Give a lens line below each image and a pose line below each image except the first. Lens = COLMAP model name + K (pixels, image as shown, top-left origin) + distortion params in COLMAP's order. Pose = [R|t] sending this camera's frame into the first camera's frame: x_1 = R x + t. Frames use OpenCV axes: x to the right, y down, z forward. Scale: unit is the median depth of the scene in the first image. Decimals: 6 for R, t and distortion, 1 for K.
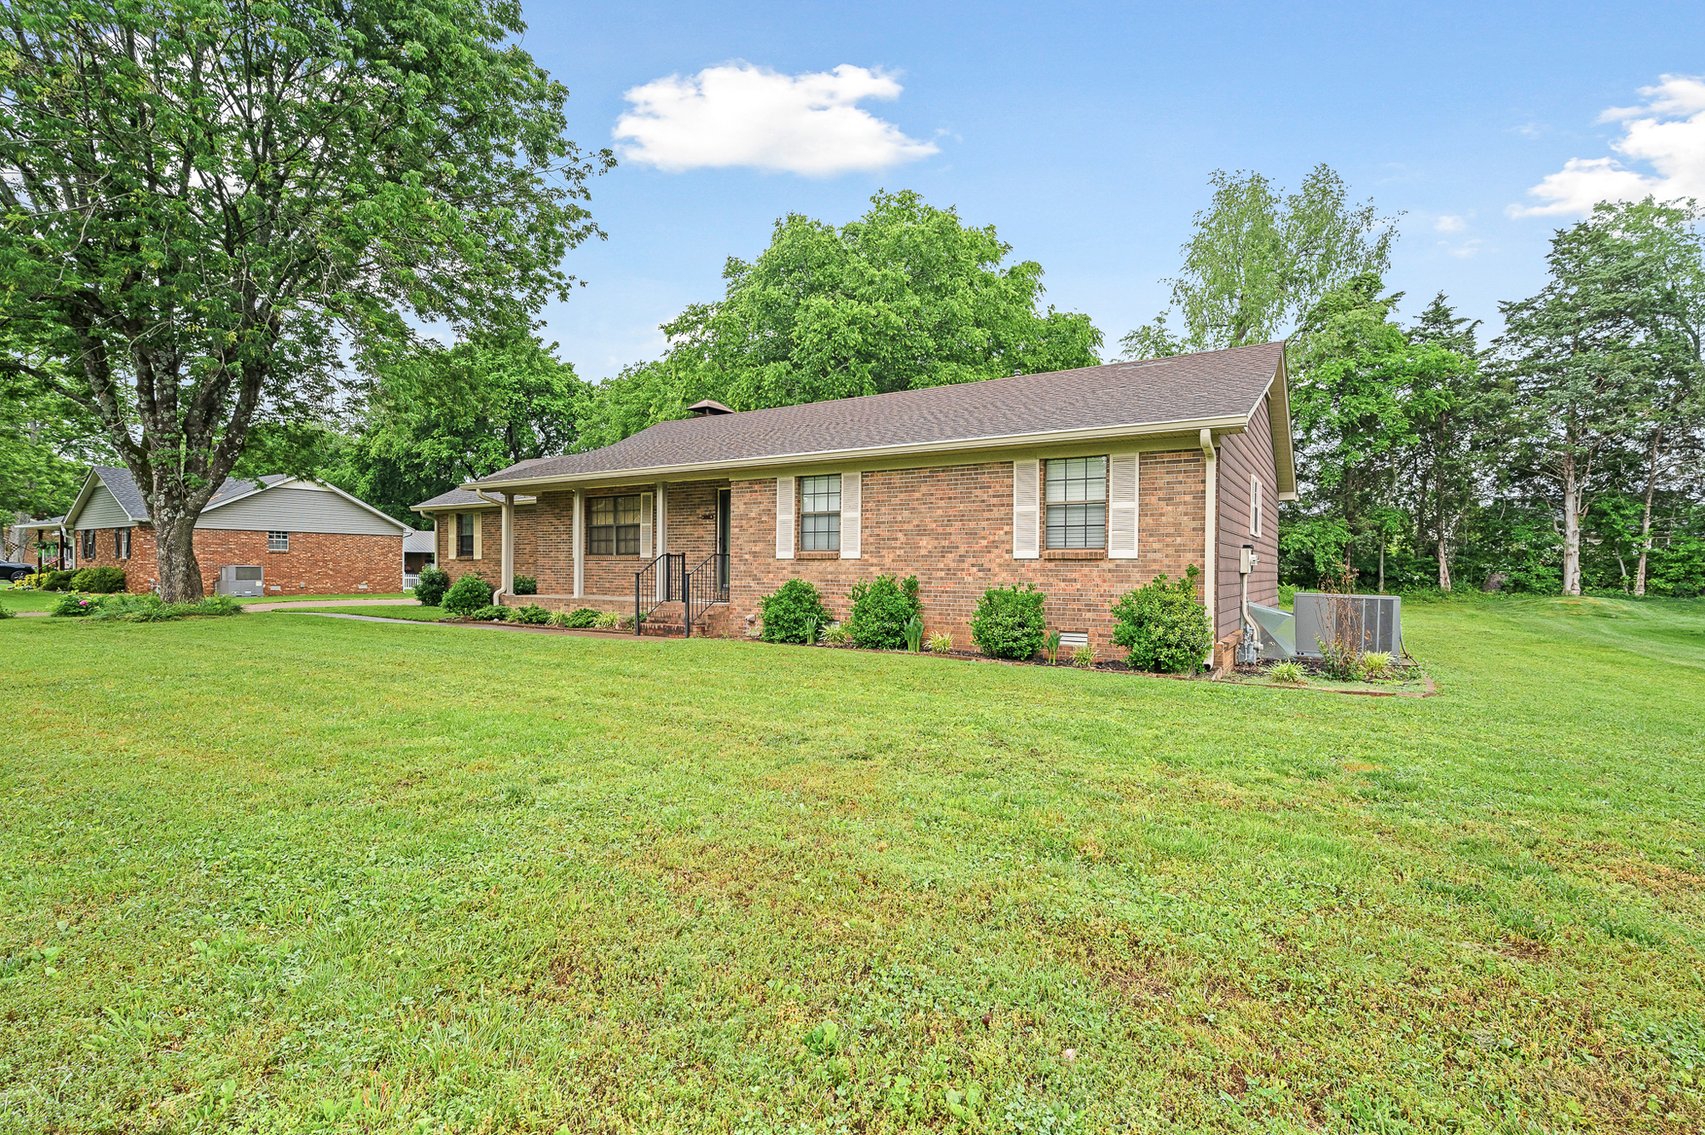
lens RADIAL K [[785.6, 0, 852.5], [0, 785.6, 567.5], [0, 0, 1]] dist [-0.000035, 0.000321]
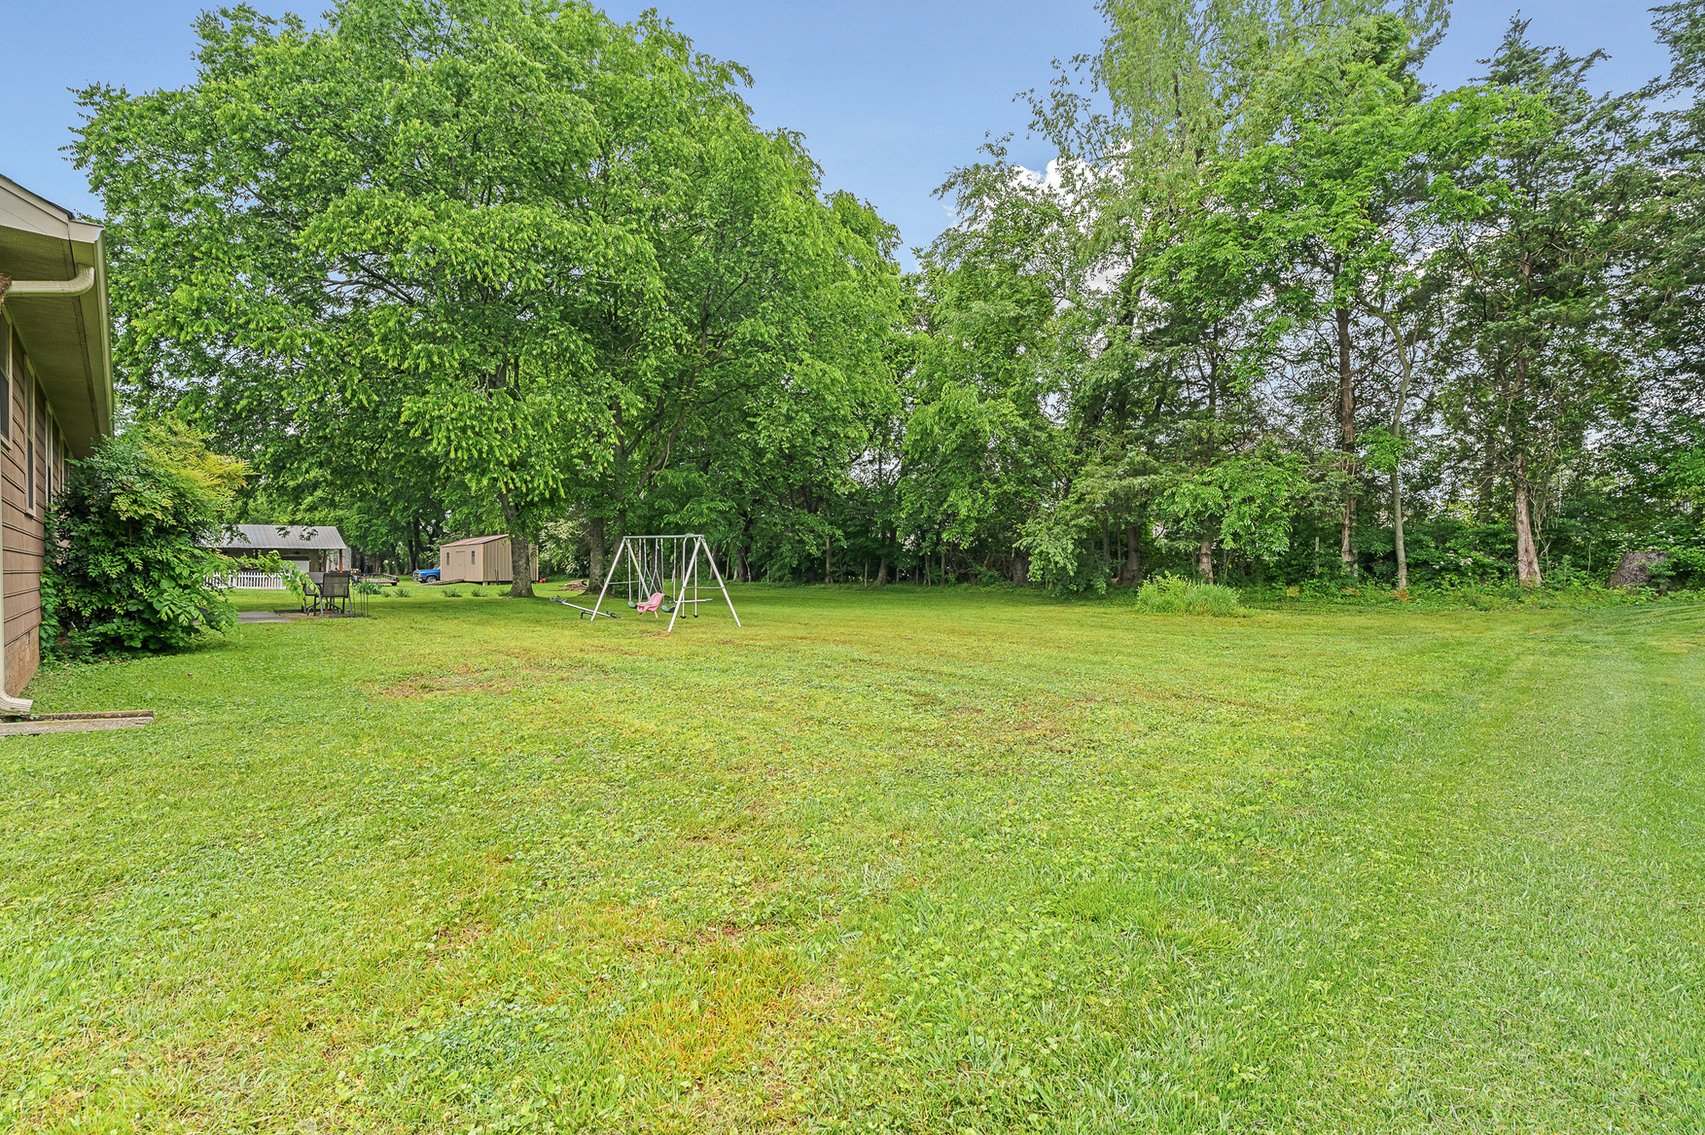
lens RADIAL K [[761.4, 0, 850.9], [0, 761.4, 563.7], [0, 0, 1]] dist [0.002028, 0.000177]
pose [[0.974054, -0.009096, -0.226135, 0.884703], [0.008647, 0.999958, -0.002977, 0.025267], [0.226152, 0.000944, 0.974091, 0.834630]]
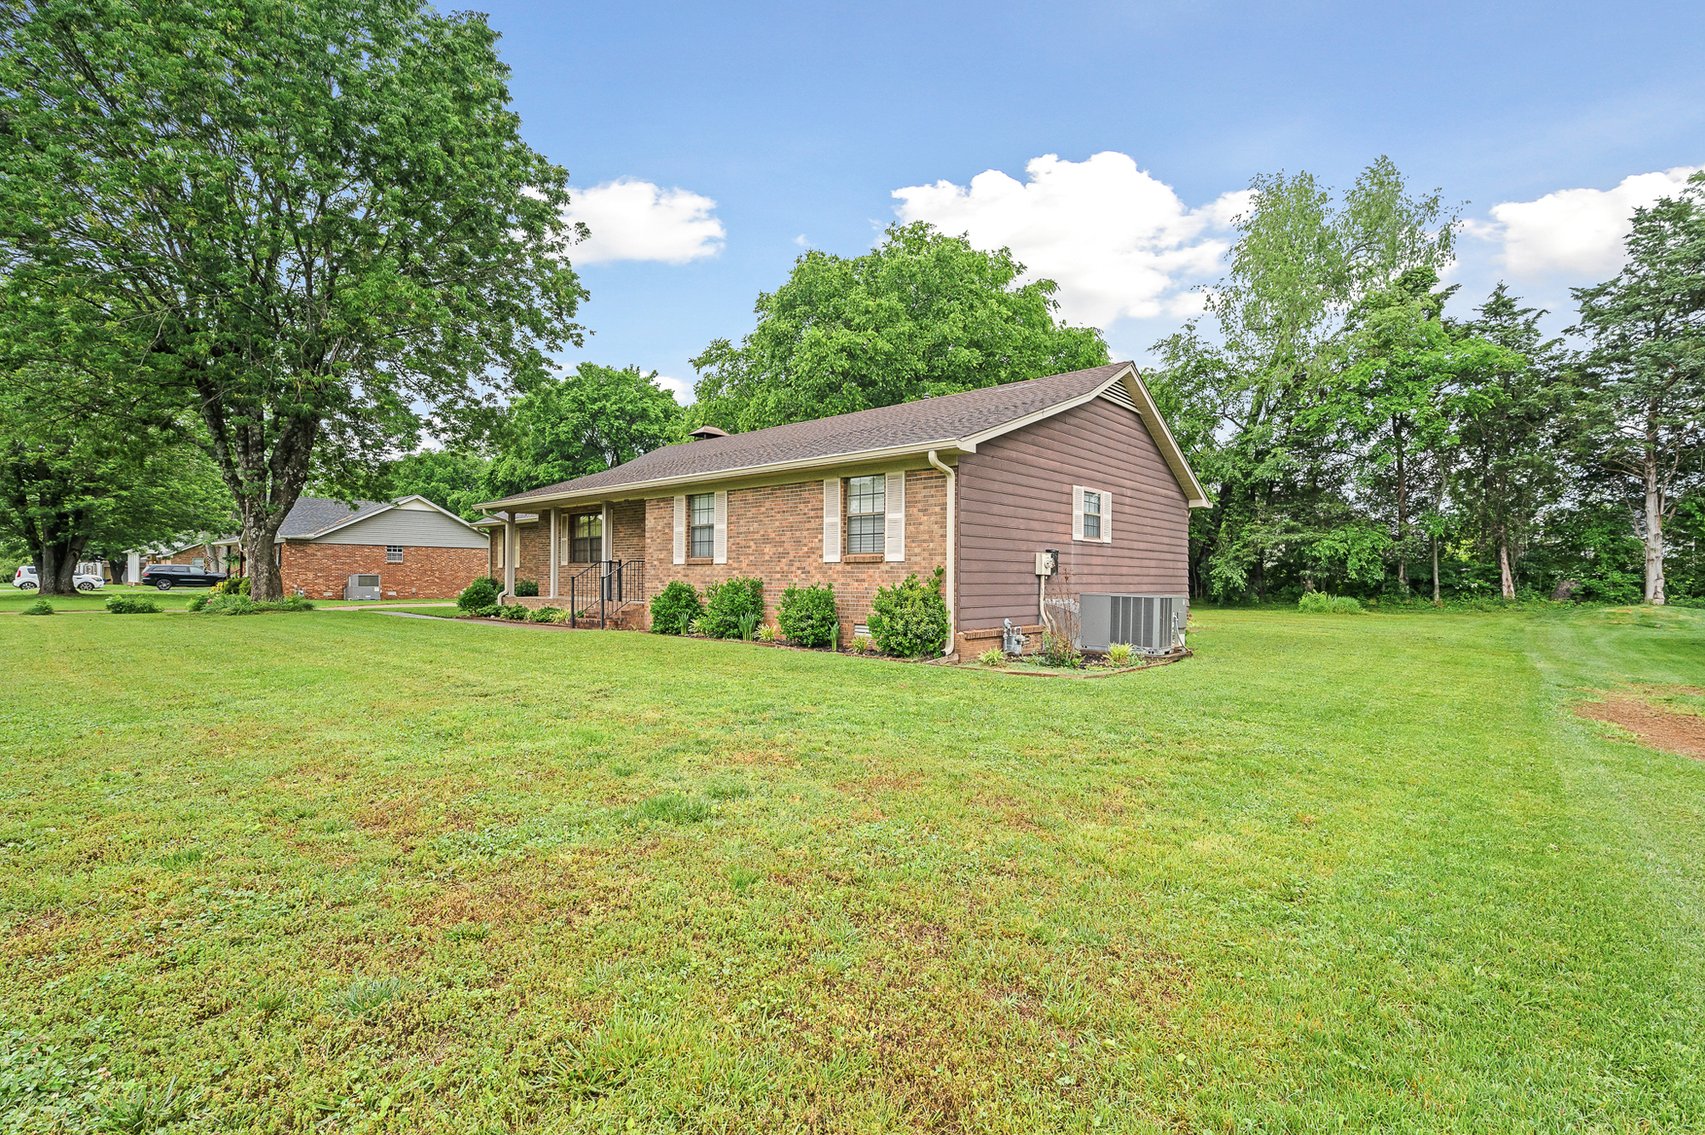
lens RADIAL K [[773.6, 0, 845.1], [0, 773.6, 568.7], [0, 0, 1]] dist [0.000382, 0.000321]
pose [[0.986449, -0.003009, -0.164040, 0.257133], [0.001025, 0.999925, -0.012179, 0.007406], [0.164065, 0.011846, 0.986378, -0.083971]]
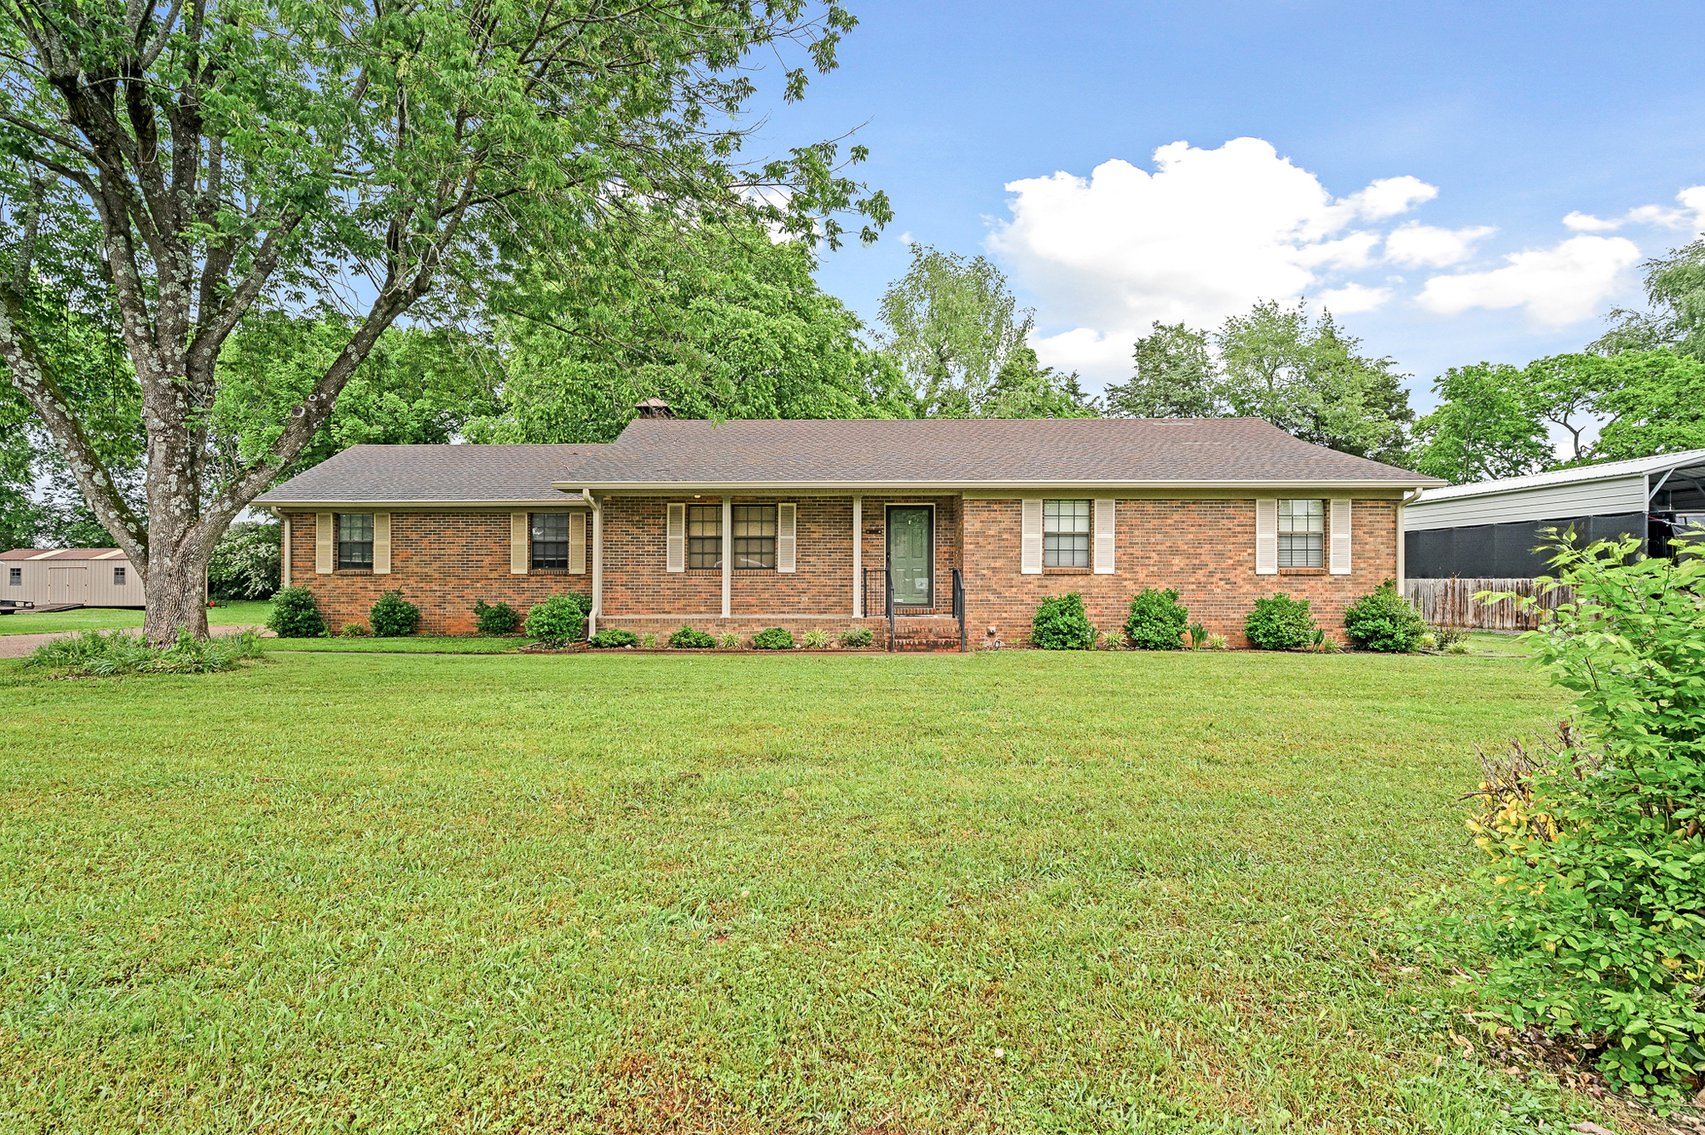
lens RADIAL K [[805.8, 0, 796.0], [0, 805.8, 579.6], [0, 0, 1]] dist [-0.000182, -0.000328]
pose [[0.855949, -0.004394, 0.517042, -0.683574], [0.004880, 0.999988, 0.000419, -0.004025], [-0.517038, 0.002164, 0.855960, 0.153167]]
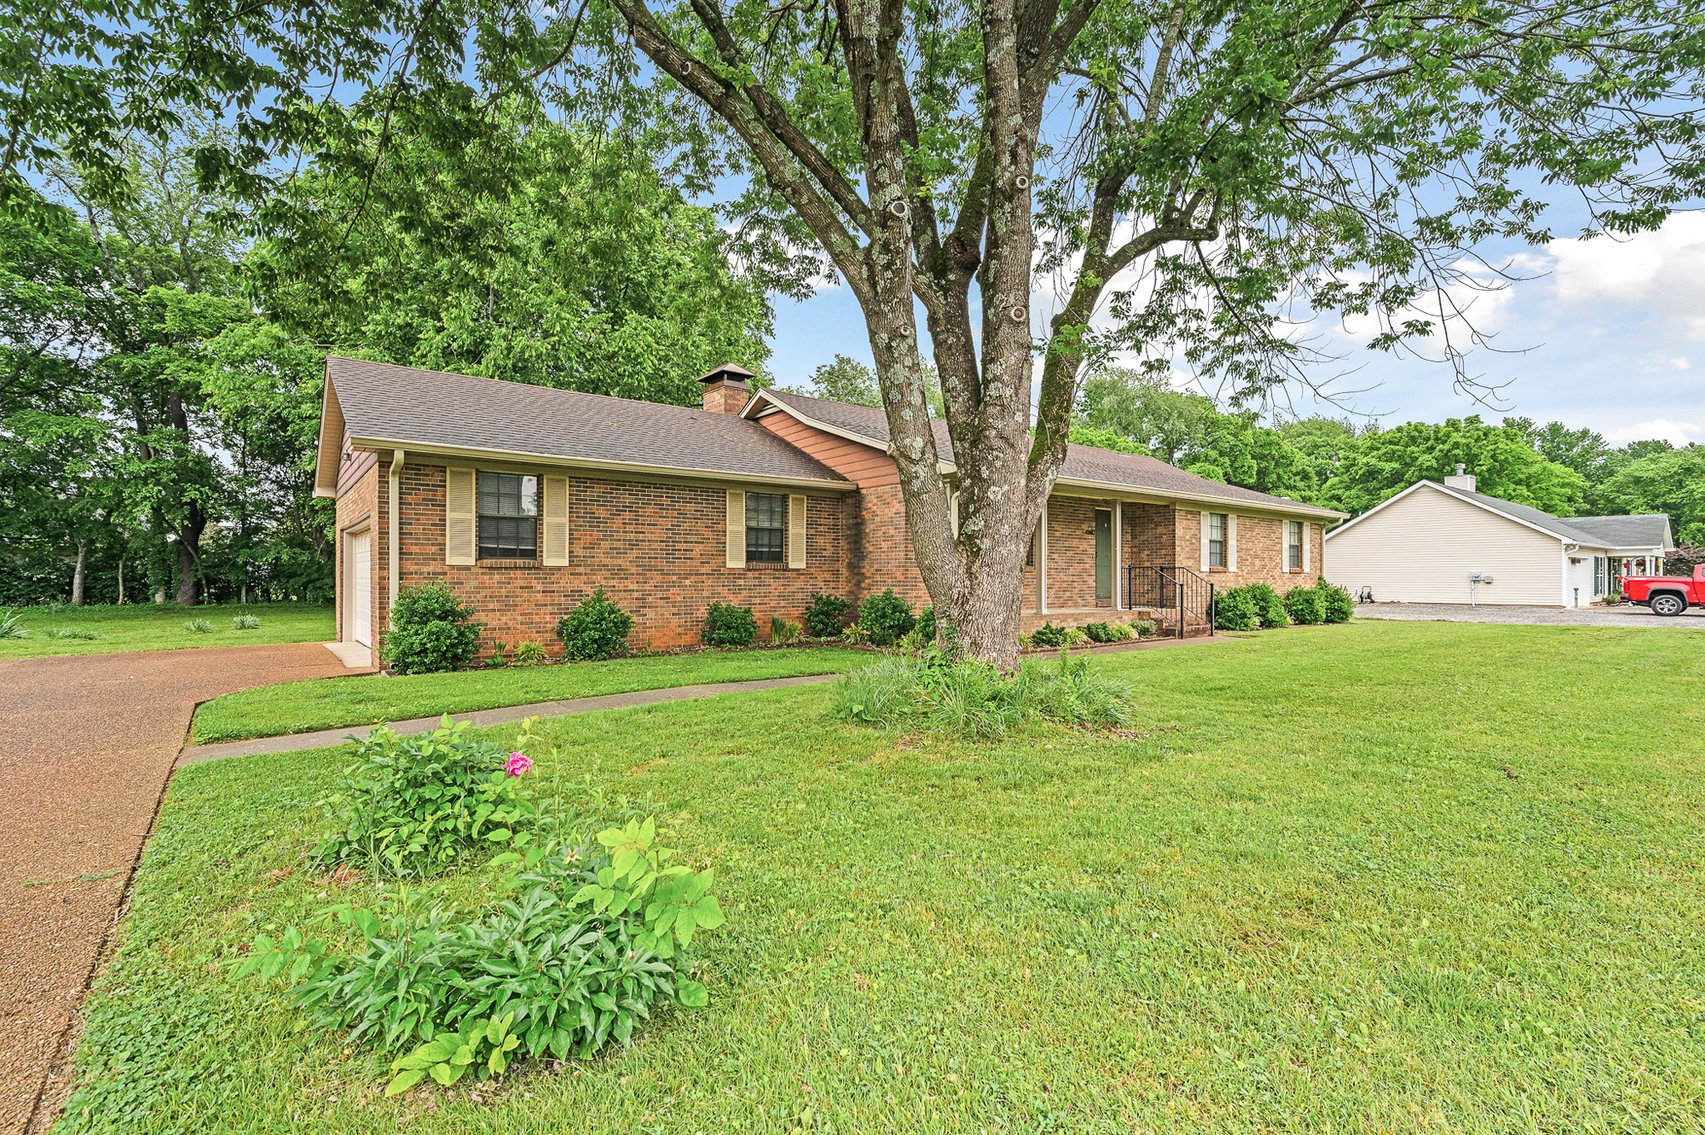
lens RADIAL K [[783.0, 0, 848.4], [0, 783.0, 574.2], [0, 0, 1]] dist [-0.001503, 0.000329]
pose [[0.325296, -0.003771, 0.945605, -1.142841], [0.001297, 0.999993, 0.003541, -0.008681], [-0.945611, 0.000075, 0.325299, 0.828576]]
